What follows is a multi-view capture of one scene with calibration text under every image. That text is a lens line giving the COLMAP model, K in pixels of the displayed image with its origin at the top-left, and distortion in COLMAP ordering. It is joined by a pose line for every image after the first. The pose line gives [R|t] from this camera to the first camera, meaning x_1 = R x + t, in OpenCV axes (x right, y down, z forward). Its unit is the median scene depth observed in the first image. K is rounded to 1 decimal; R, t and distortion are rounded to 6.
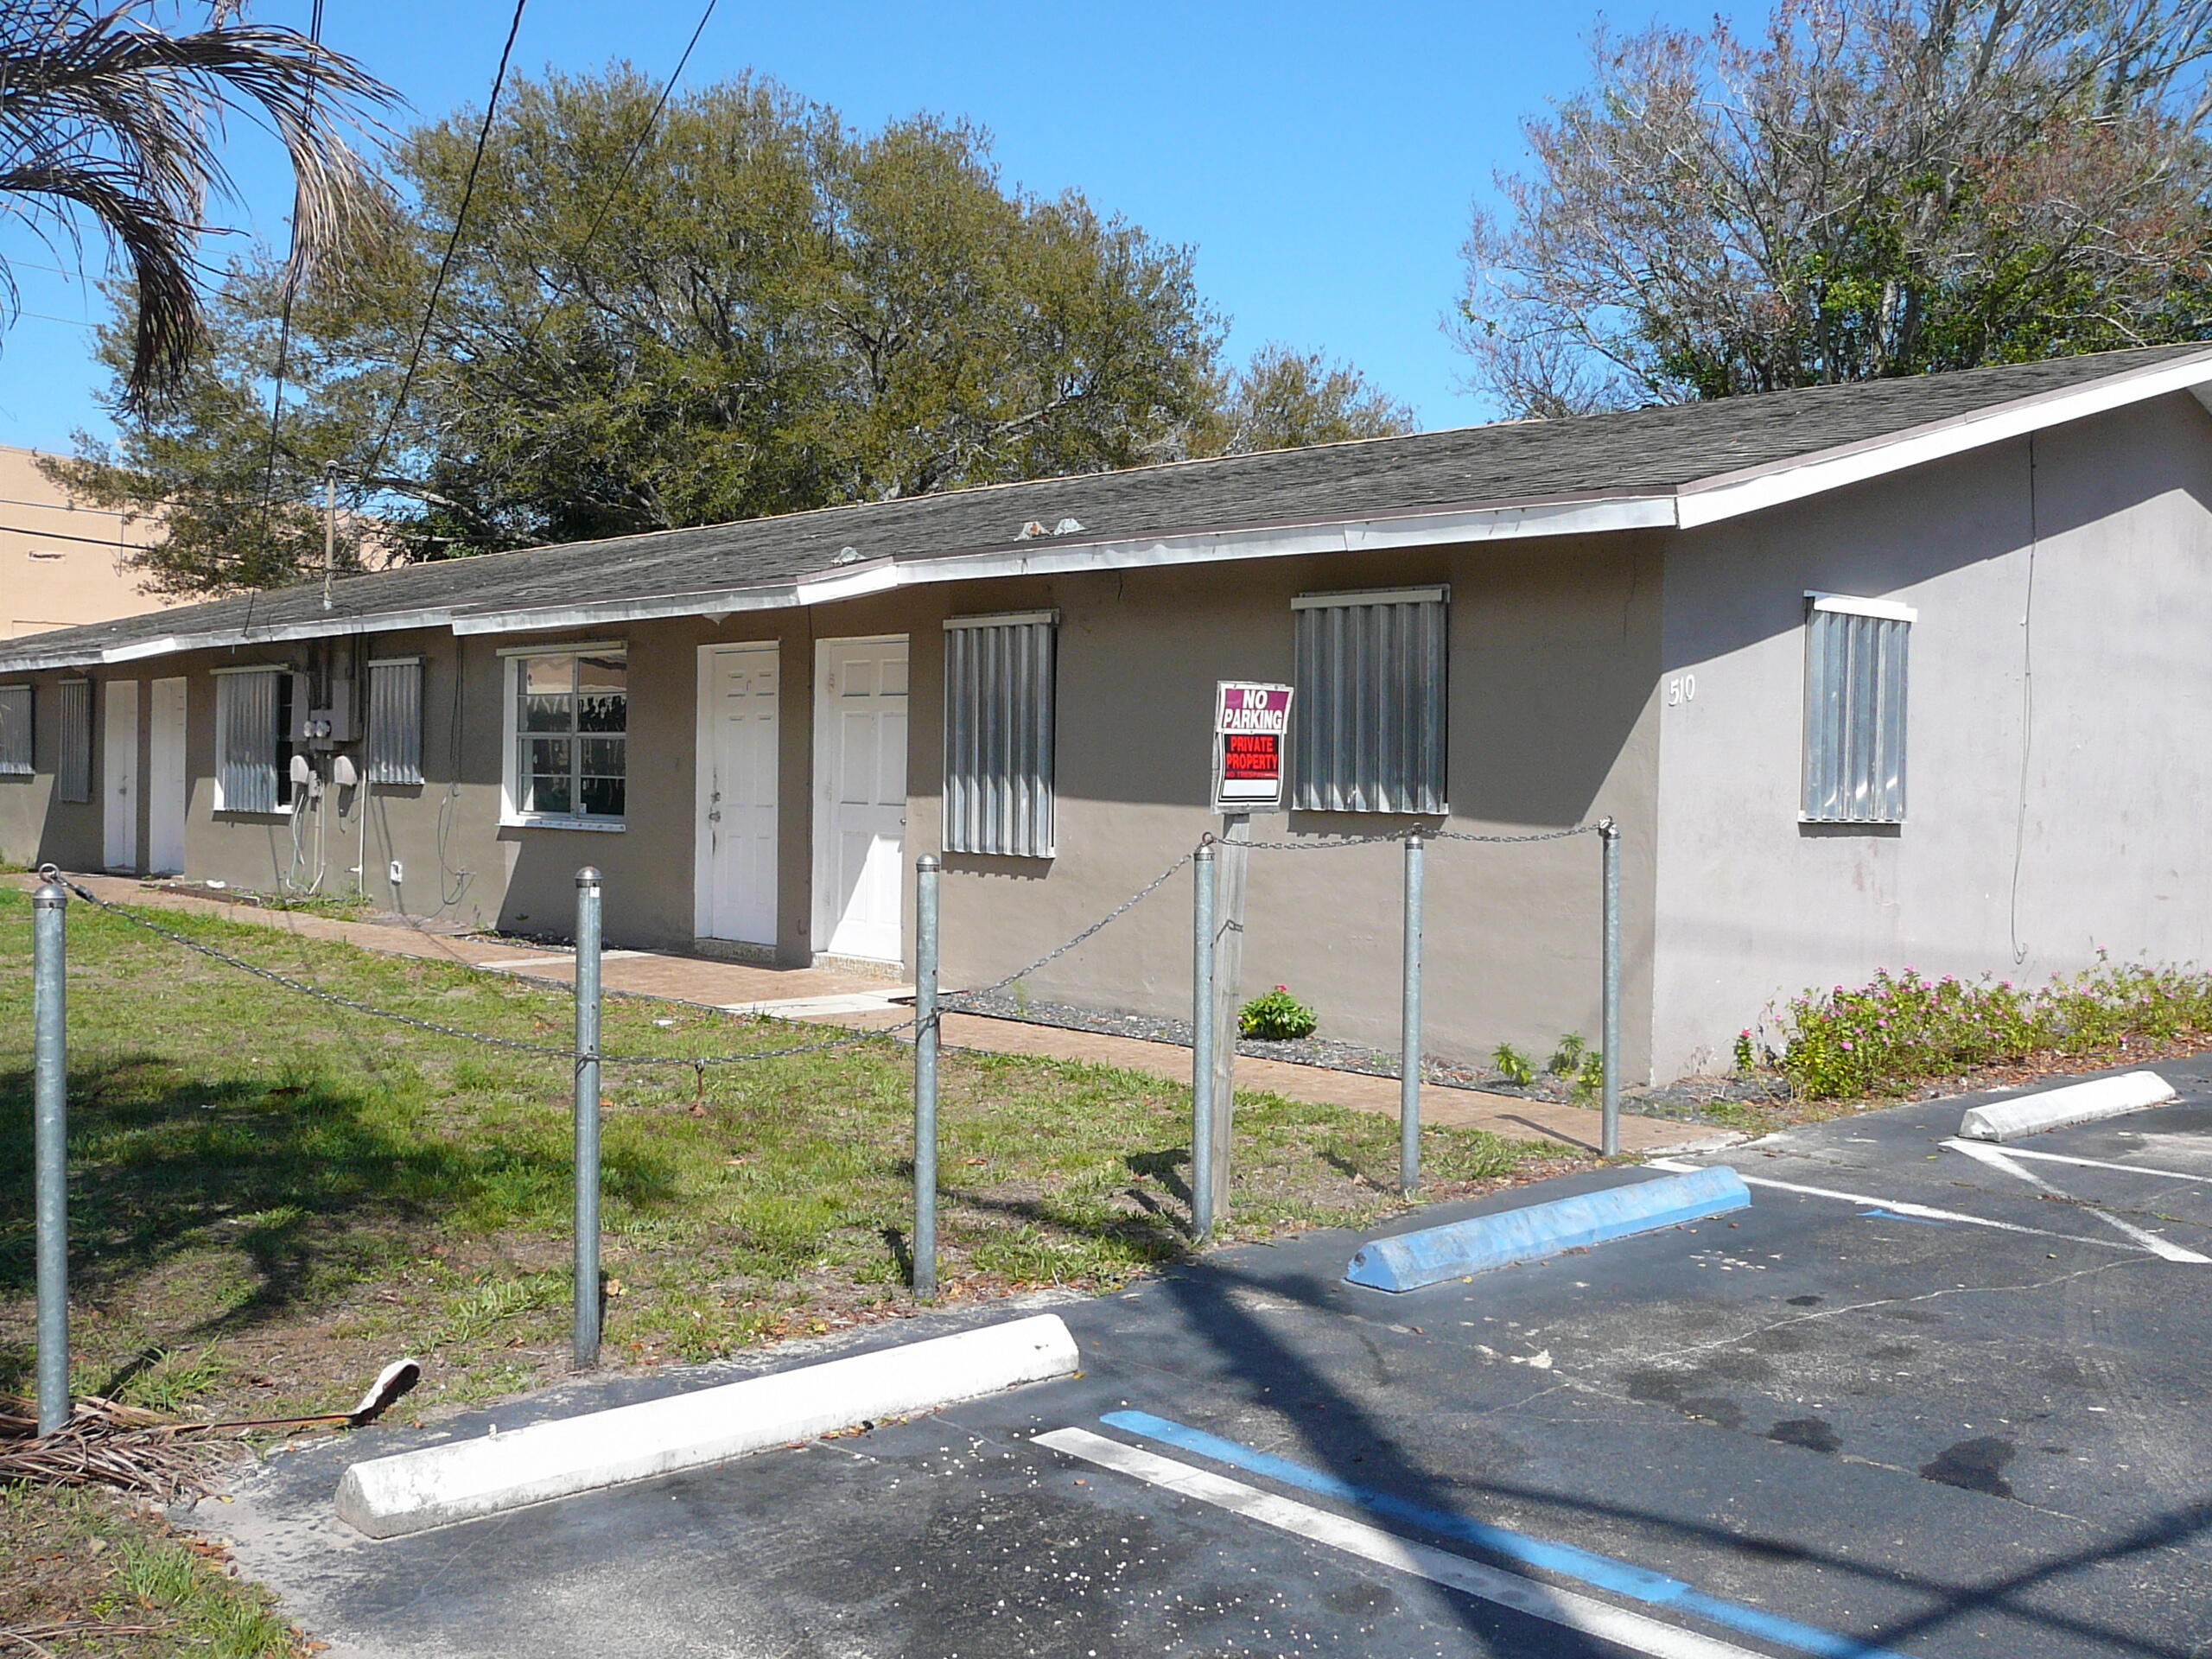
lens RADIAL K [[2319.8, 0, 1117.0], [0, 2319.8, 821.7], [0, 0, 1]] dist [-0.038622, 0.000000]
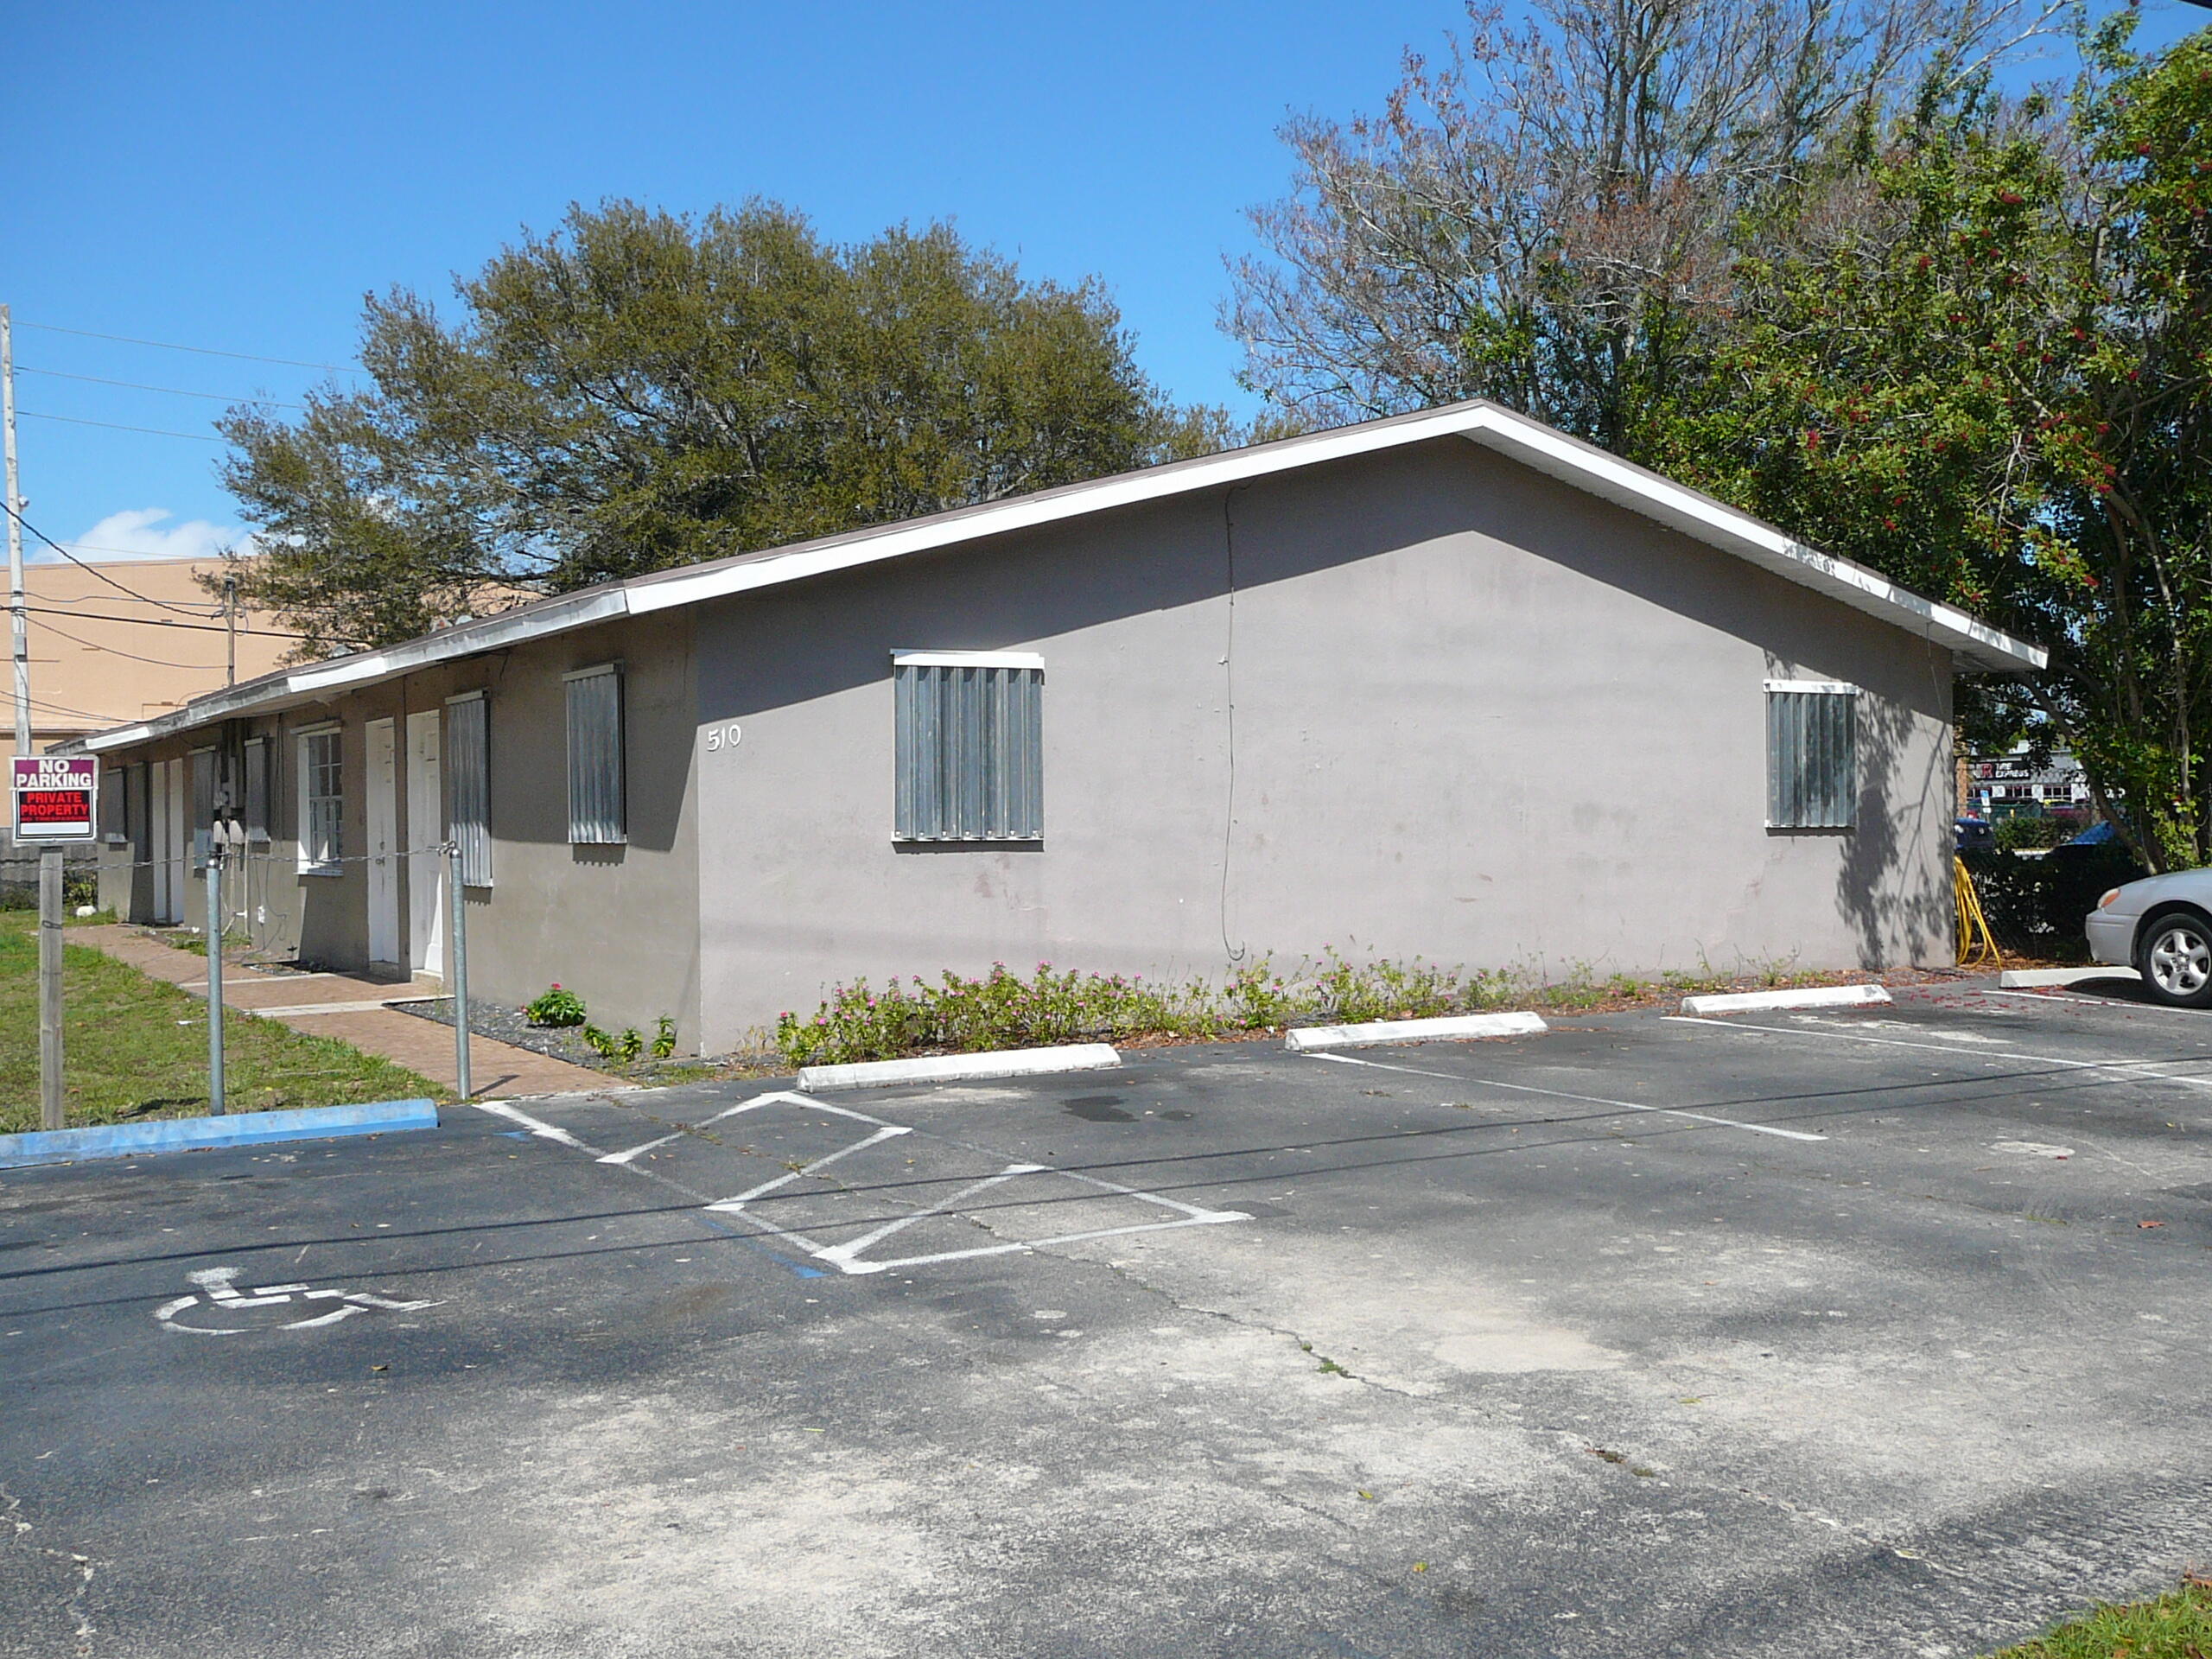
lens RADIAL K [[2319.8, 0, 1088.5], [0, 2319.8, 837.7], [0, 0, 1]] dist [-0.038622, 0.000000]
pose [[0.975879, -0.028641, -0.216426, 0.618994], [0.025936, 0.999546, -0.015327, 0.018397], [0.216767, 0.009344, 0.976179, -0.152545]]
